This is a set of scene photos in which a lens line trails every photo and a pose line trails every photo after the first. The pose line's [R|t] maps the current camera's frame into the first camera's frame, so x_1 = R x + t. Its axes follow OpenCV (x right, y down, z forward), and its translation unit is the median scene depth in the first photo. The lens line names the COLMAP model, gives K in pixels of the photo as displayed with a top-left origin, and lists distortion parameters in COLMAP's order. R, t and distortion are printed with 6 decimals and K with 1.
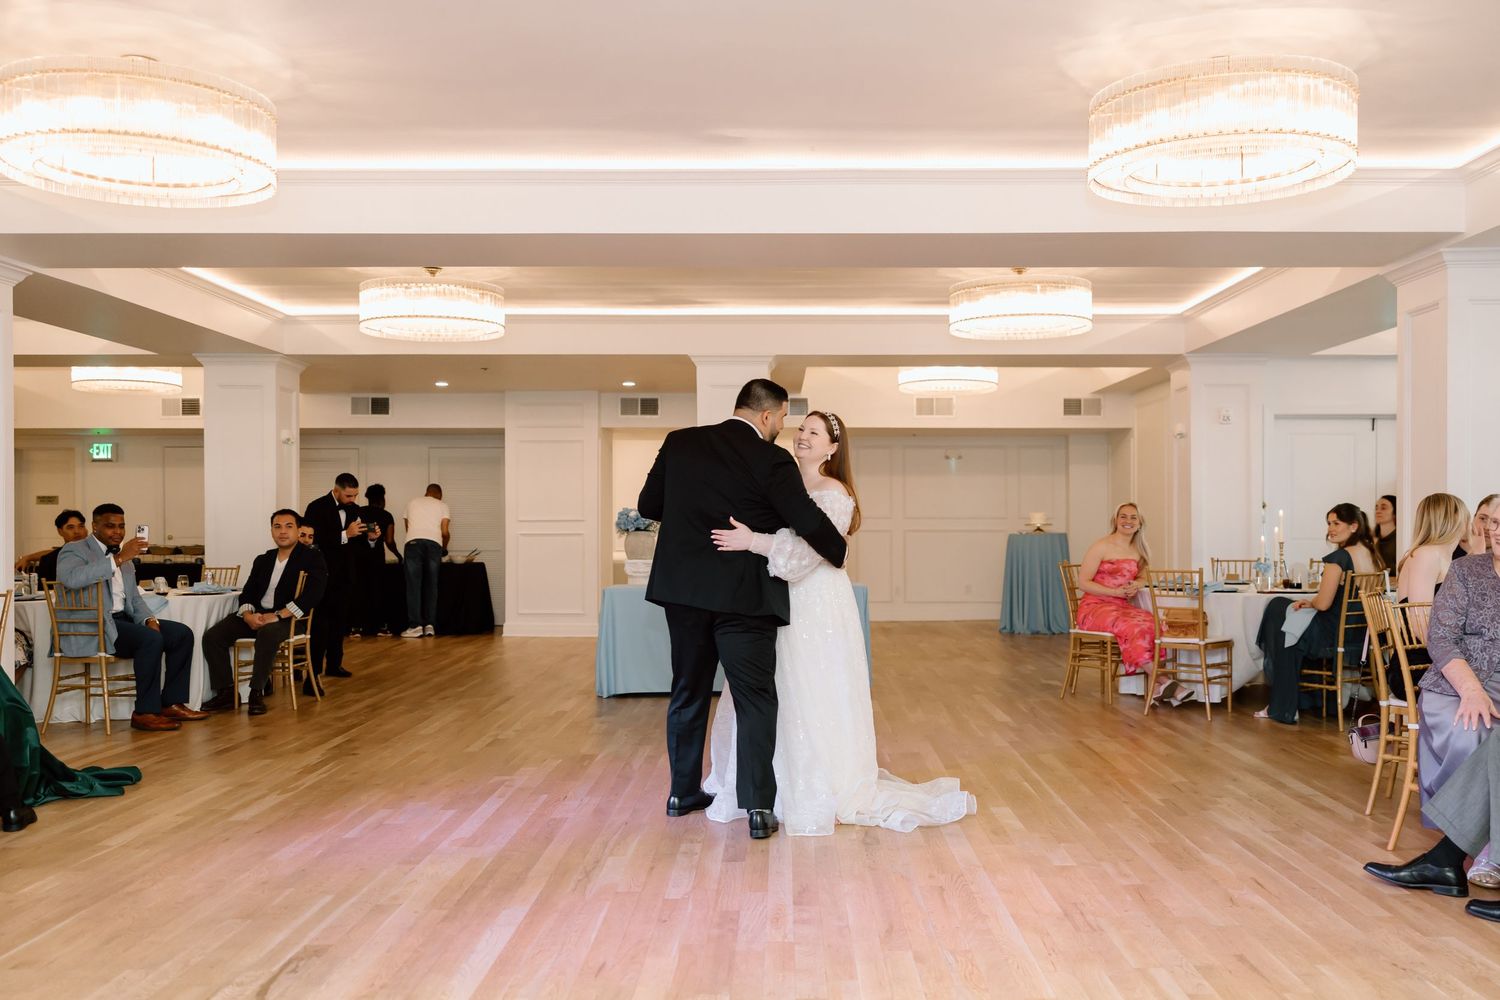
lens RADIAL K [[1354.7, 0, 750.0], [0, 1354.7, 500.0], [0, 0, 1]] dist [0.008295, 0.005761]
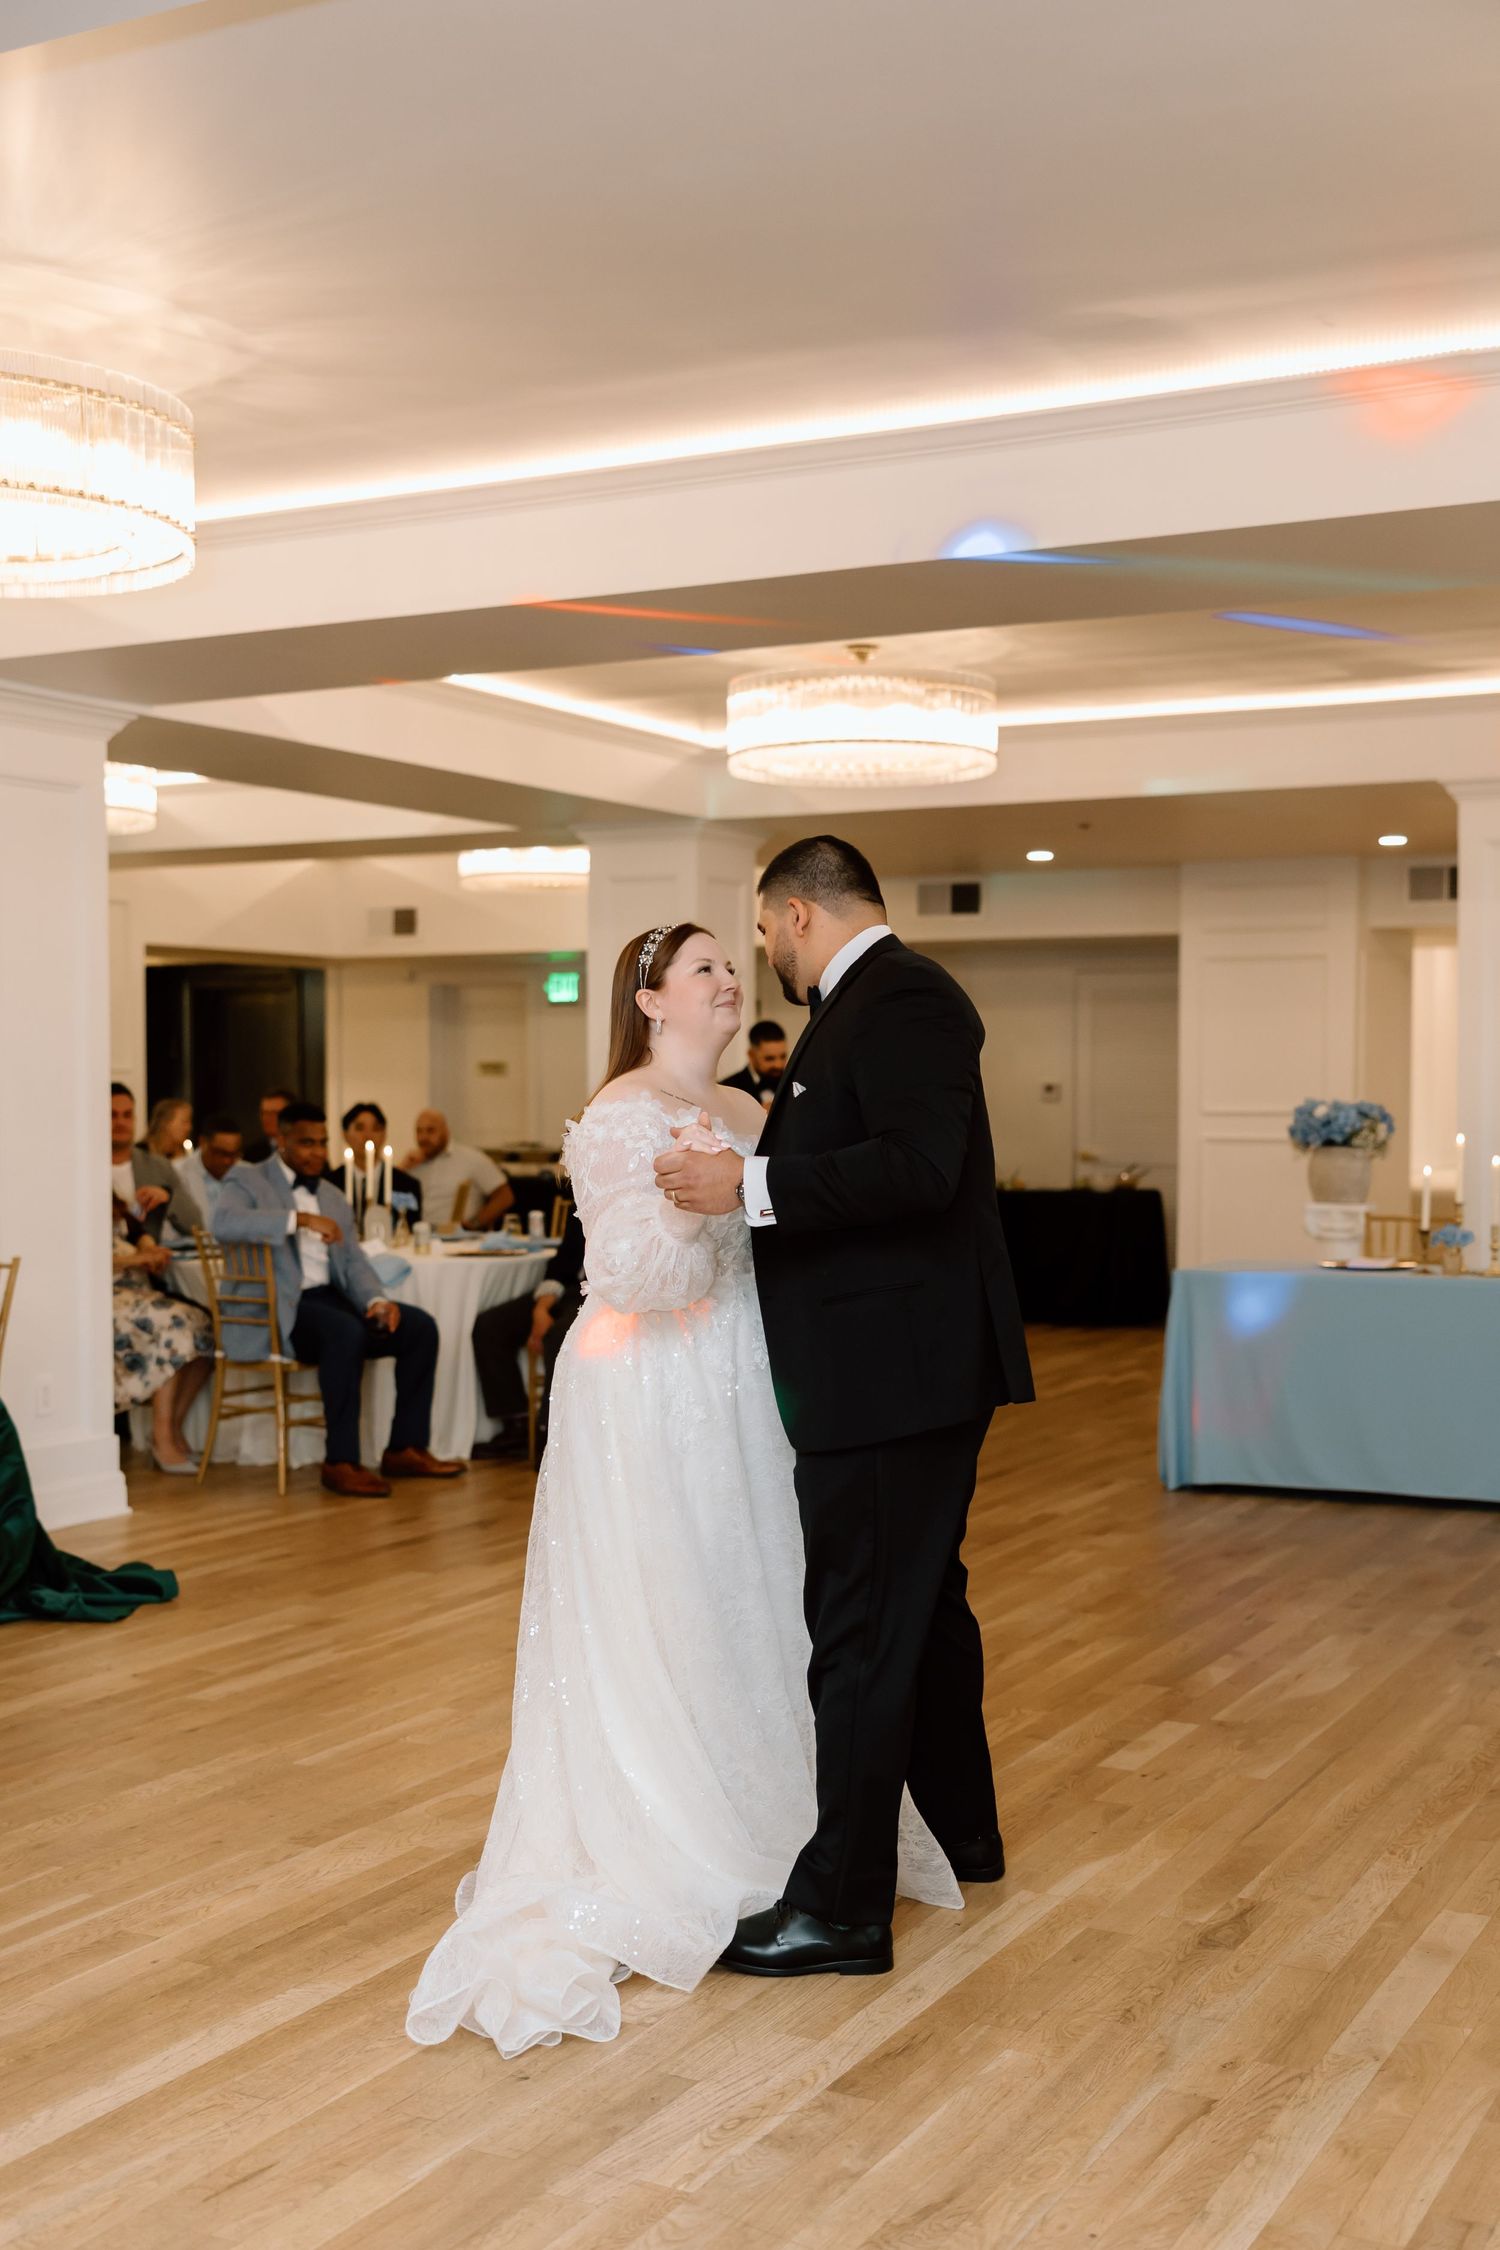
lens RADIAL K [[2459.7, 0, 749.1], [0, 2459.7, 1141.1], [0, 0, 1]] dist [0.004991, 0.010982]
pose [[0.887782, 0.012818, -0.460086, 0.251338], [0.005742, 0.999226, 0.038919, -0.026530], [0.460229, -0.037193, 0.887021, 0.196293]]
